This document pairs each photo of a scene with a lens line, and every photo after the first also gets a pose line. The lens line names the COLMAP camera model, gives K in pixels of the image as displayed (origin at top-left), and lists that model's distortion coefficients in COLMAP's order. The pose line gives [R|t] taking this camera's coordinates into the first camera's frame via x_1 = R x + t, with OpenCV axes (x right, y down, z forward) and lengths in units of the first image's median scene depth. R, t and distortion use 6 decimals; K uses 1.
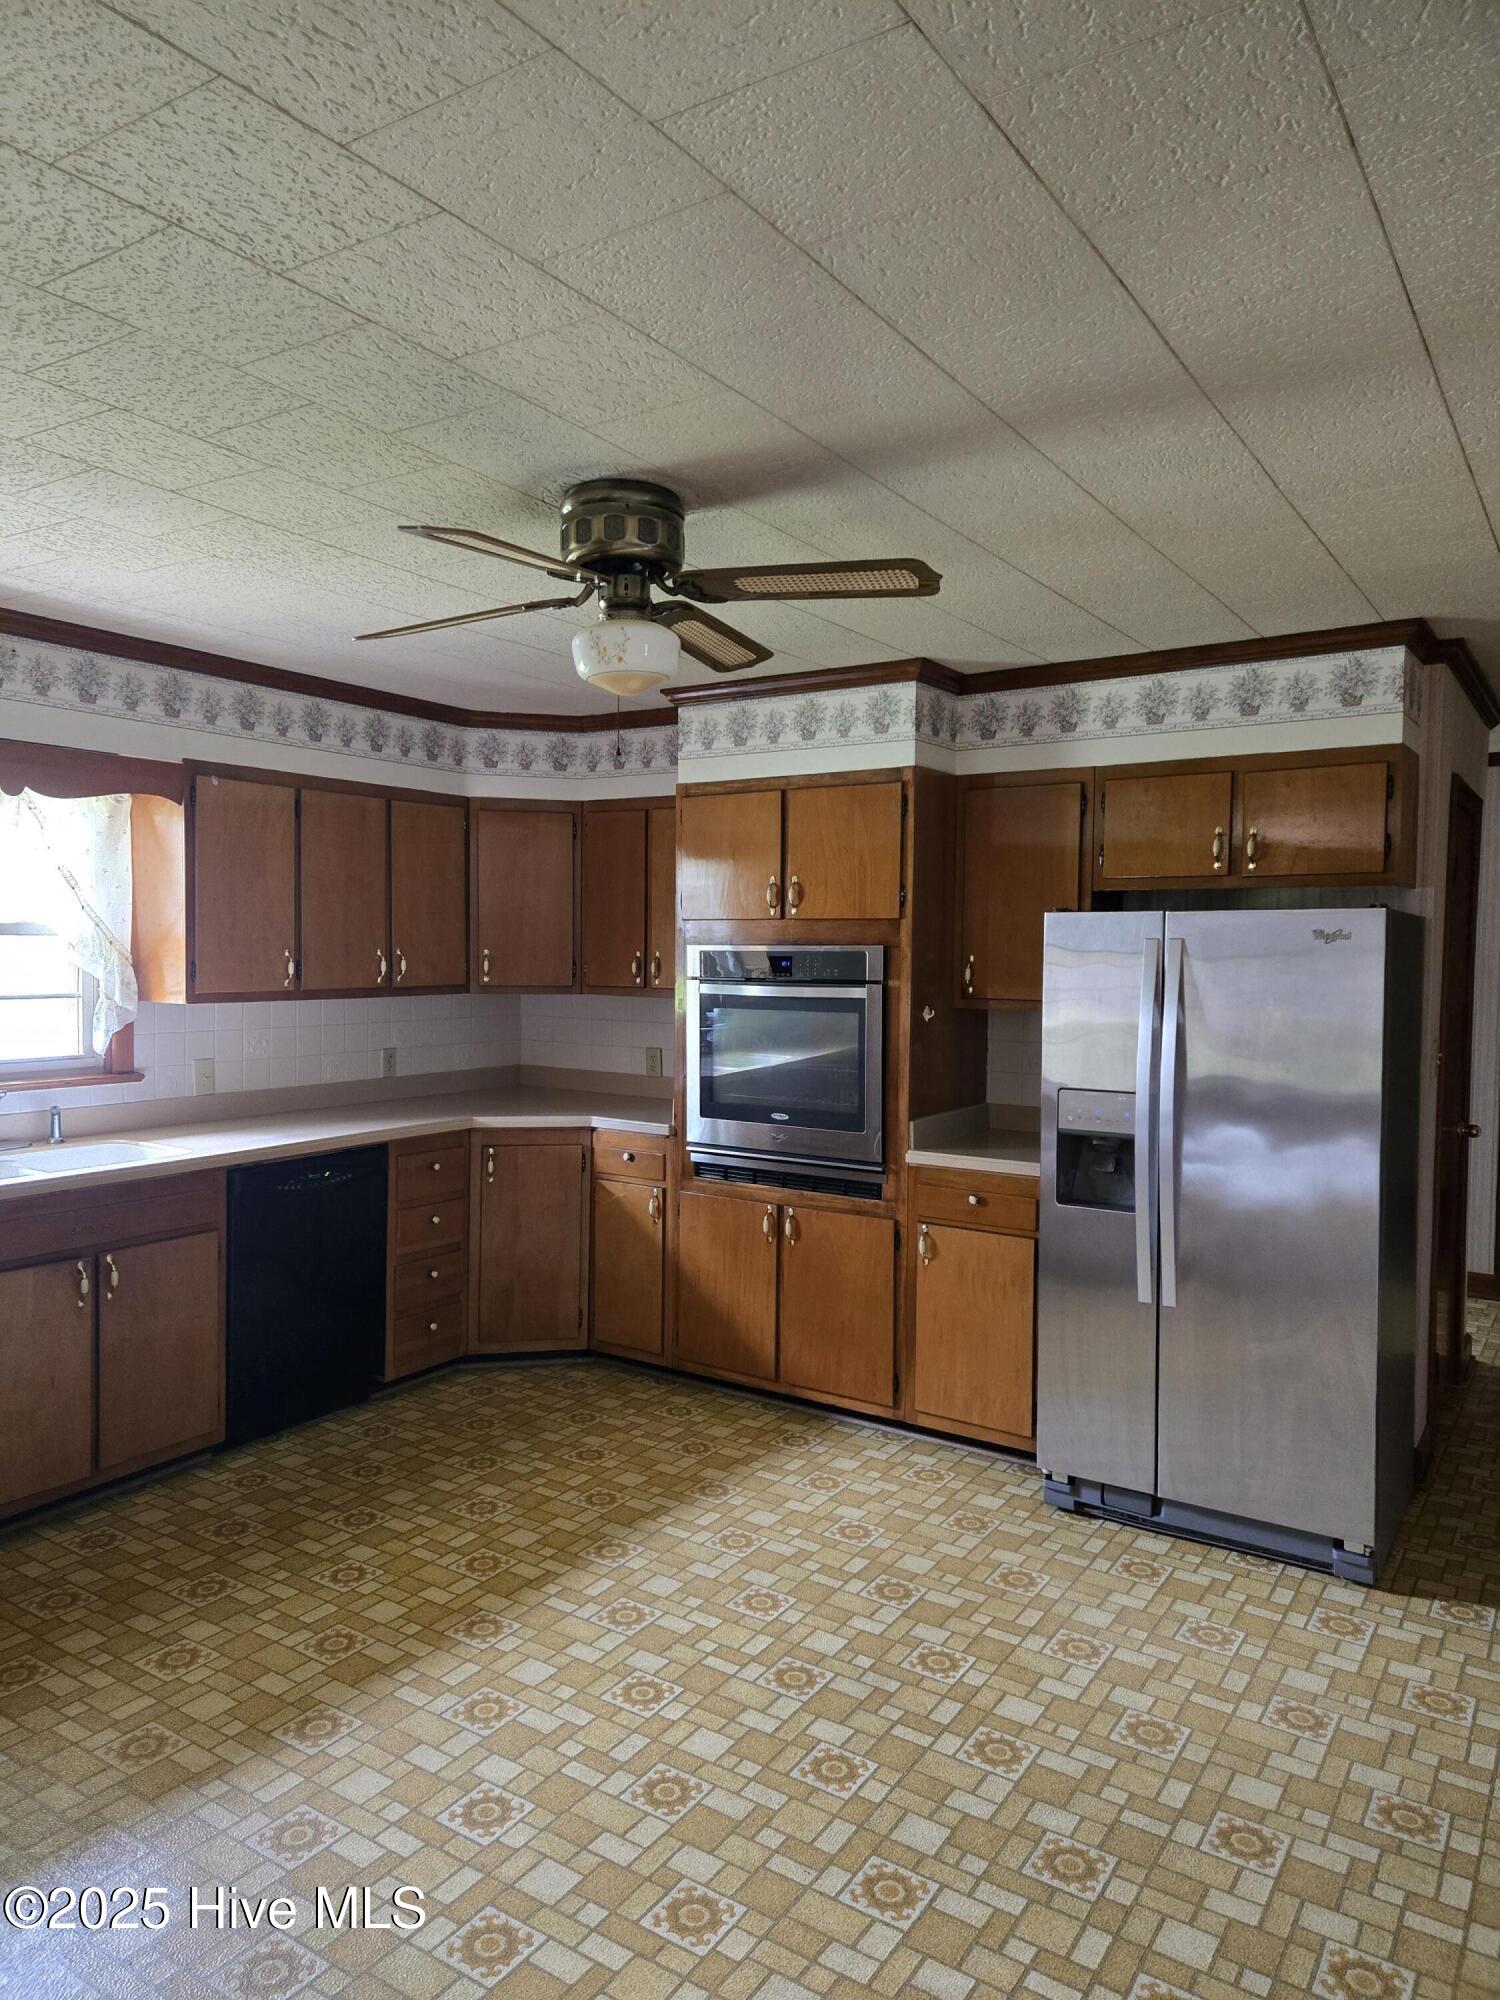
lens RADIAL K [[1293.3, 0, 741.7], [0, 1293.3, 987.4], [0, 0, 1]] dist [0.078767, -0.067302]
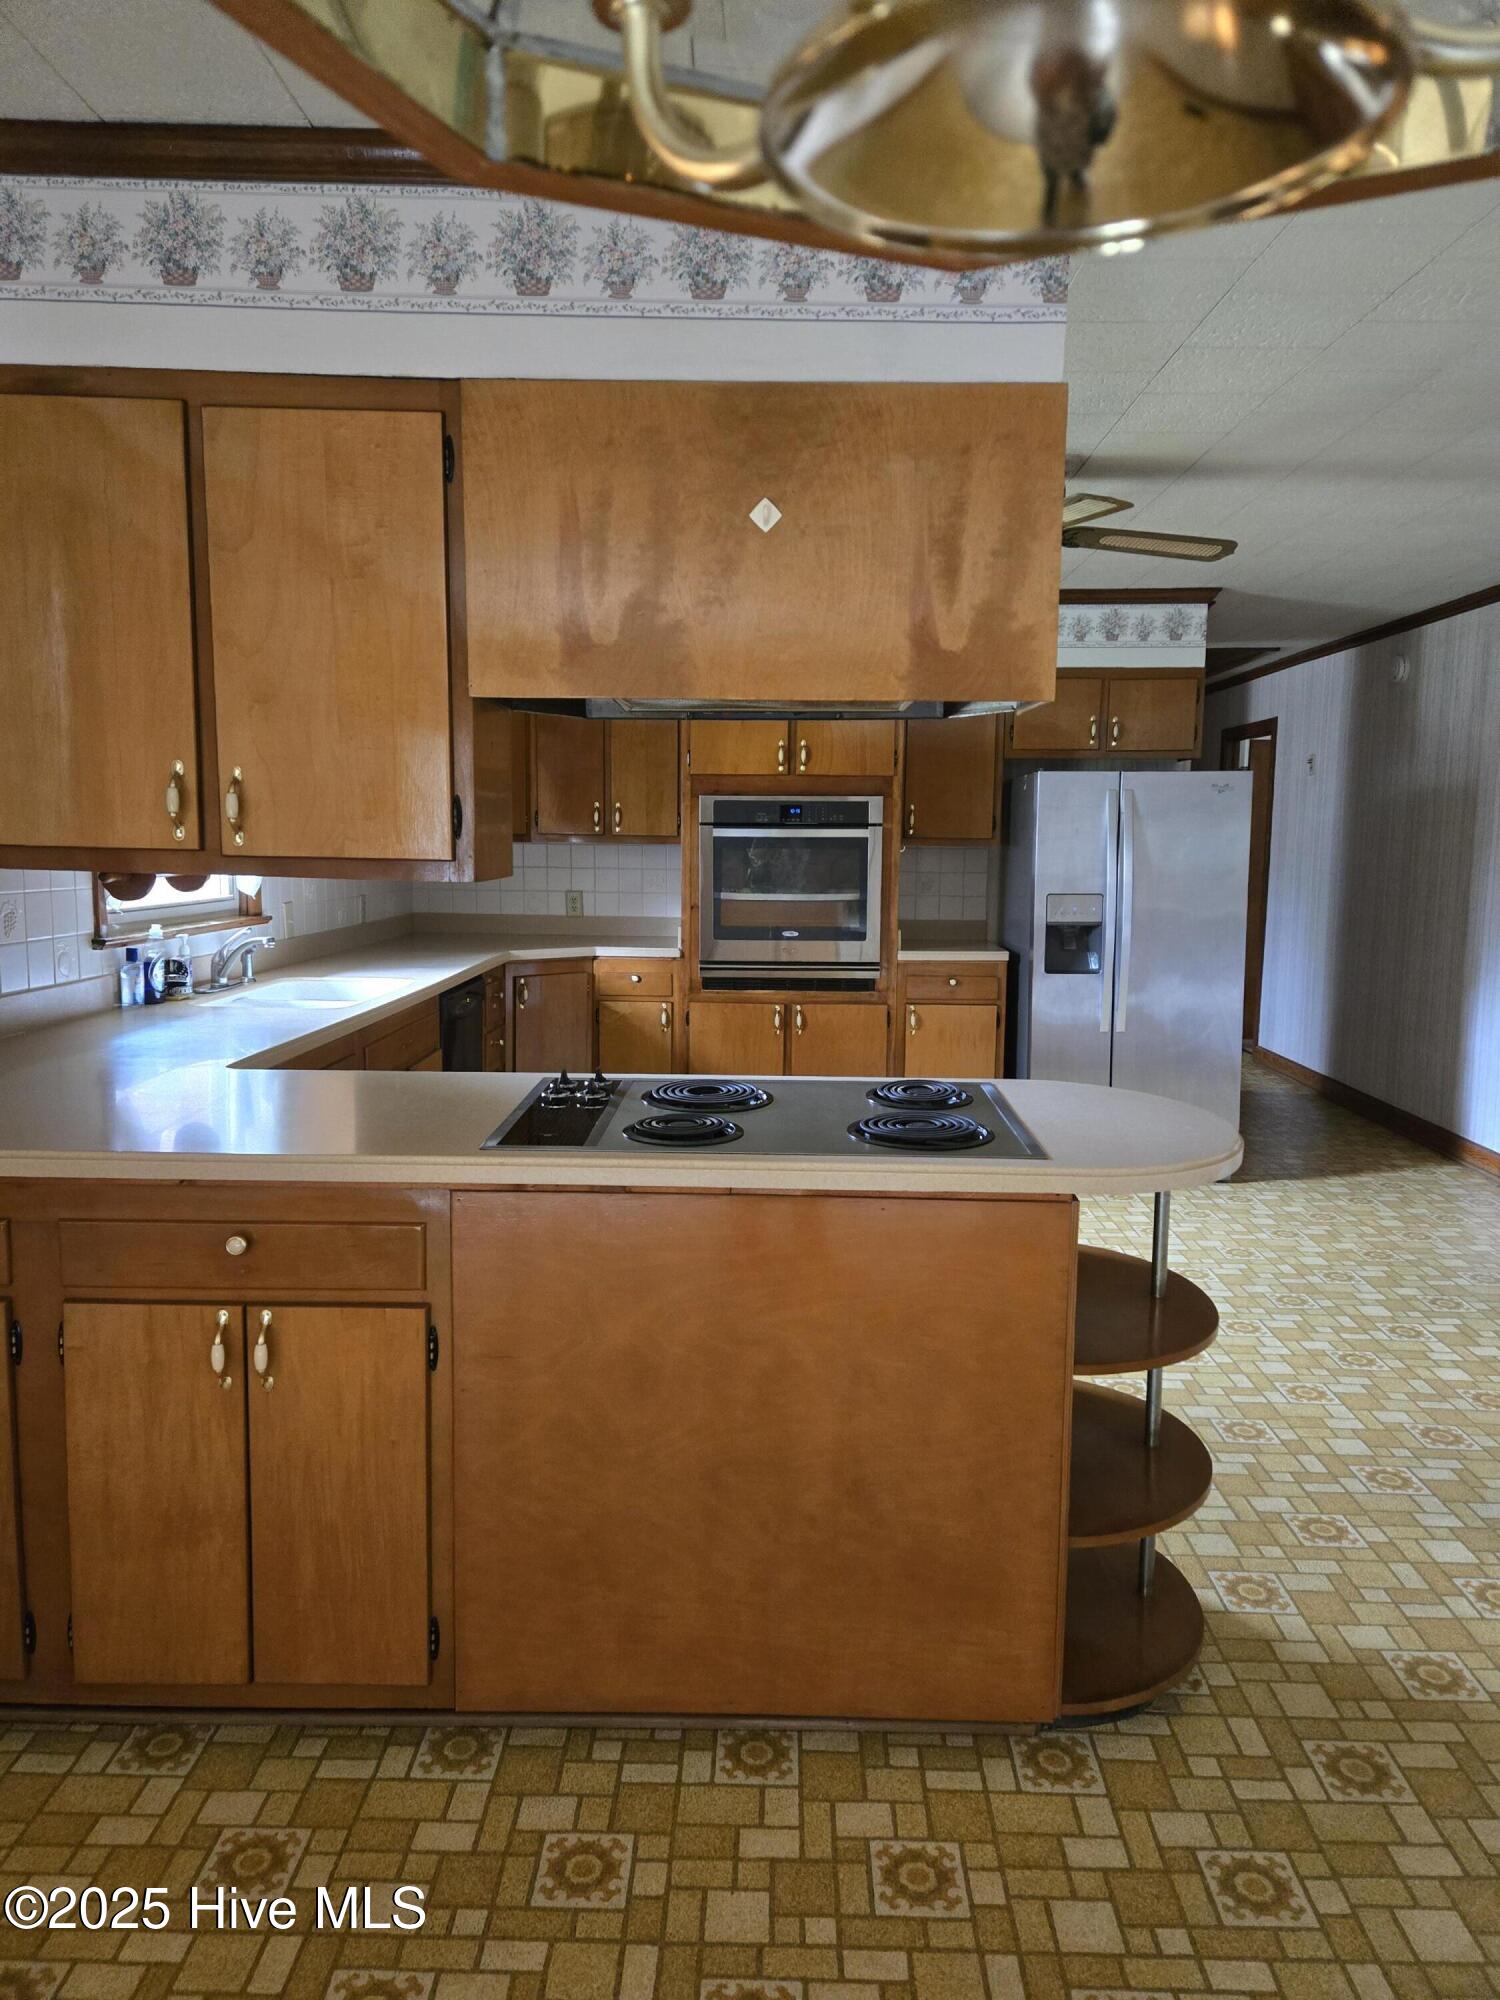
lens RADIAL K [[1293.3, 0, 741.7], [0, 1293.3, 987.4], [0, 0, 1]] dist [0.078767, -0.067302]
pose [[0.841296, -0.059004, 0.537345, -0.721081], [0.013321, 0.995986, 0.088510, 0.042105], [-0.540411, -0.067305, 0.838705, -0.030697]]
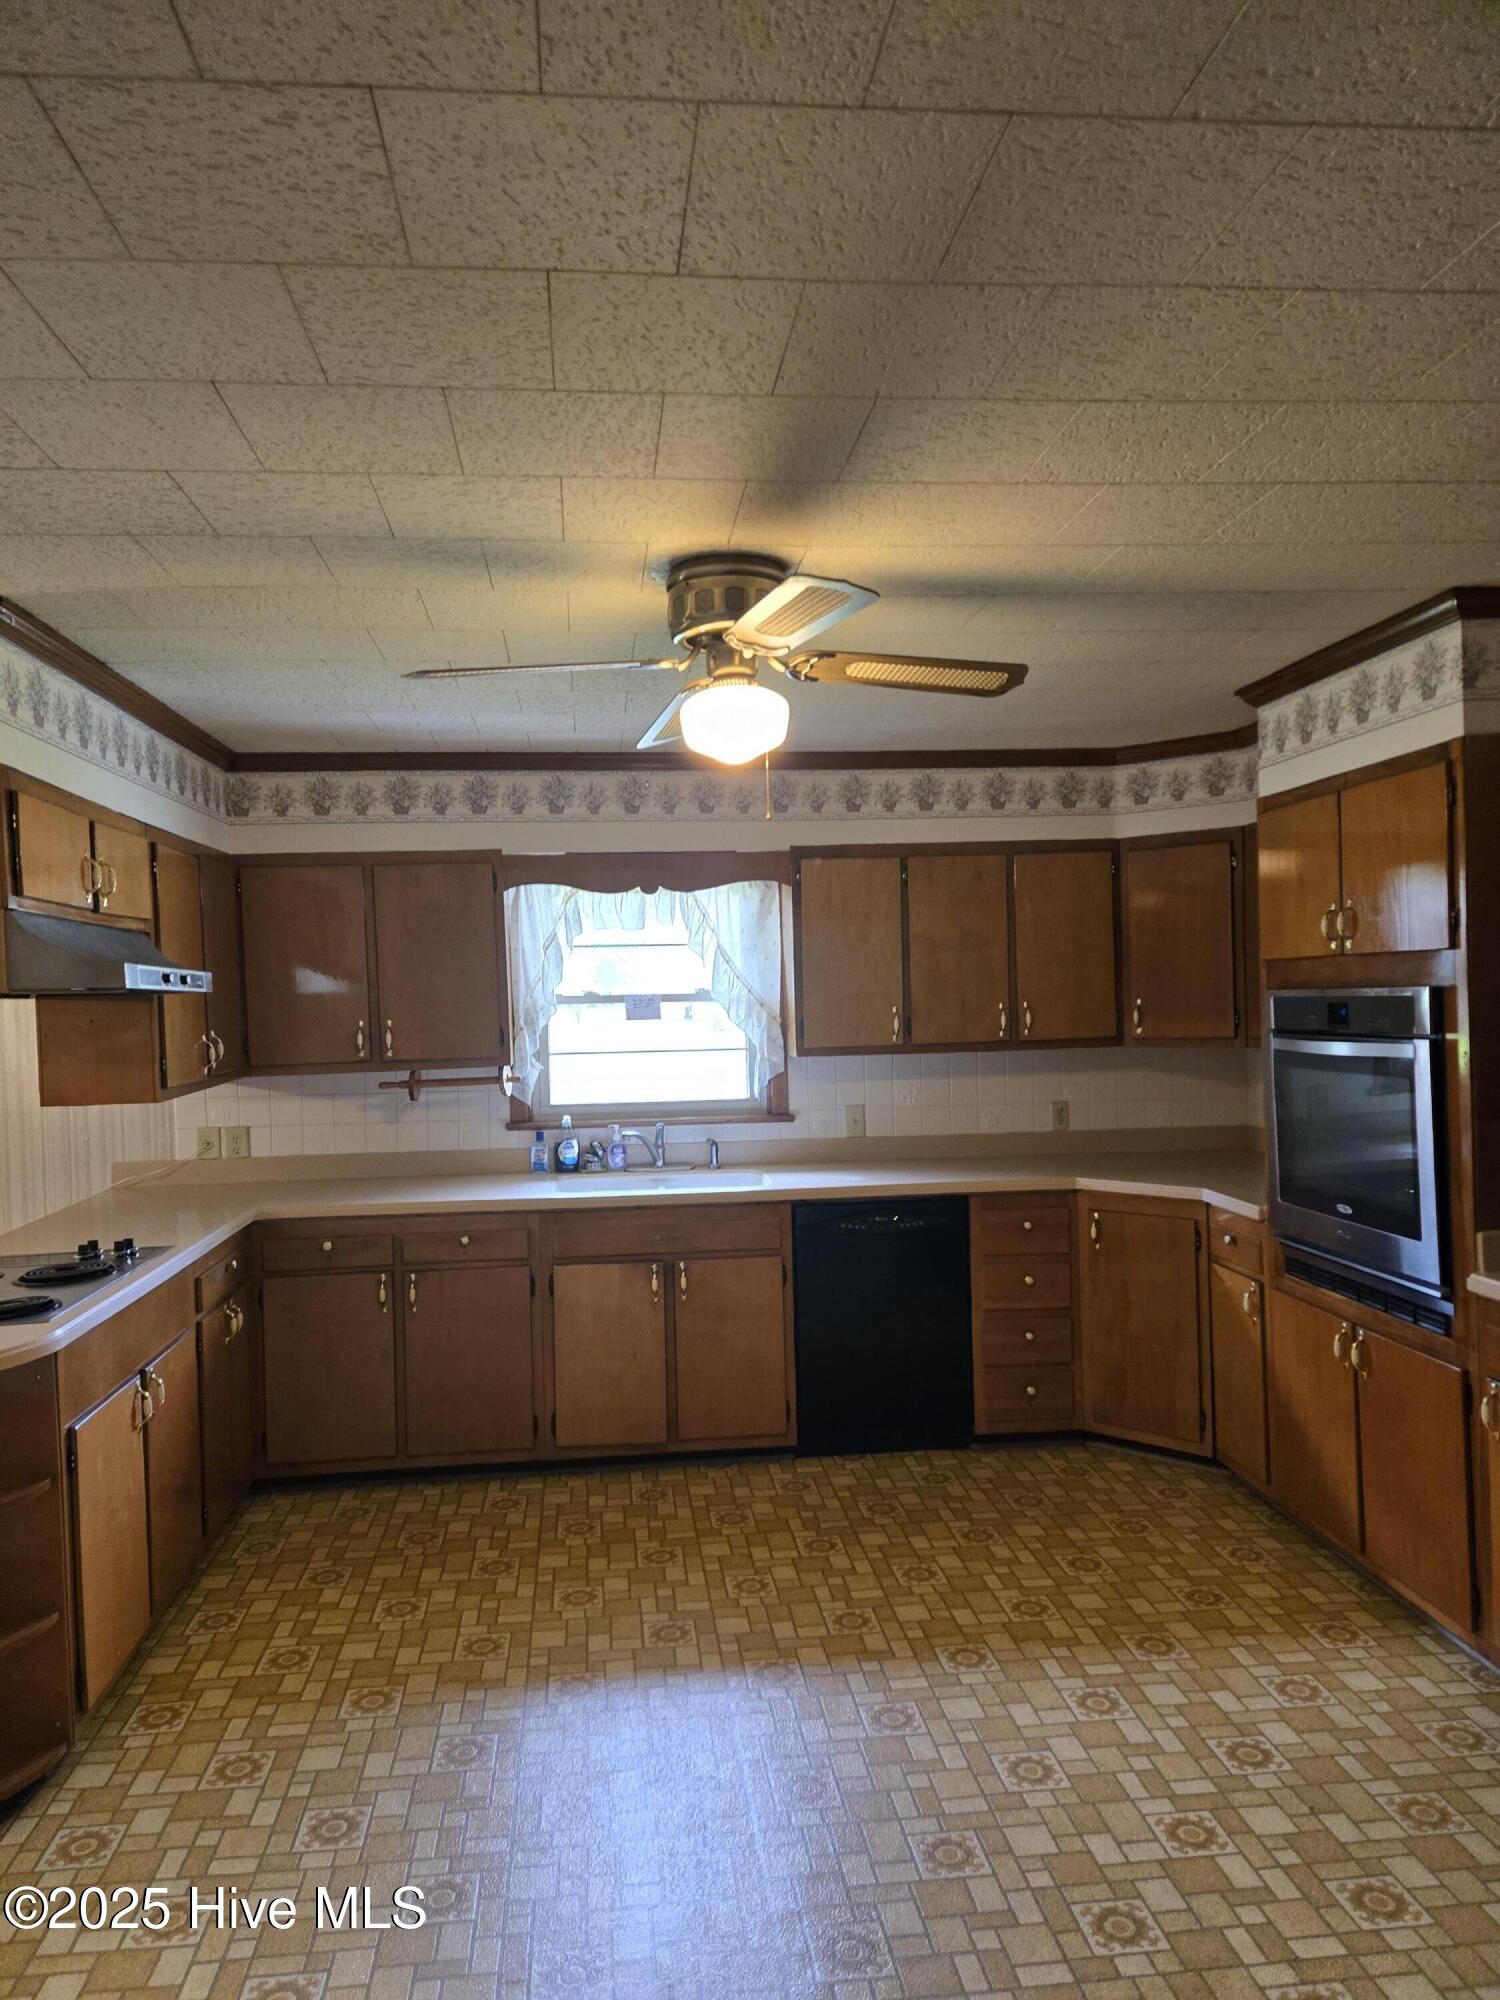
lens RADIAL K [[1312.6, 0, 750.0], [0, 1312.6, 1000.0], [0, 0, 1]] dist [0.070822, -0.071830]
pose [[0.642909, -0.020540, -0.765667, 0.433410], [0.006839, 0.999754, -0.021078, -0.013737], [0.765912, 0.008315, 0.642891, 0.221634]]
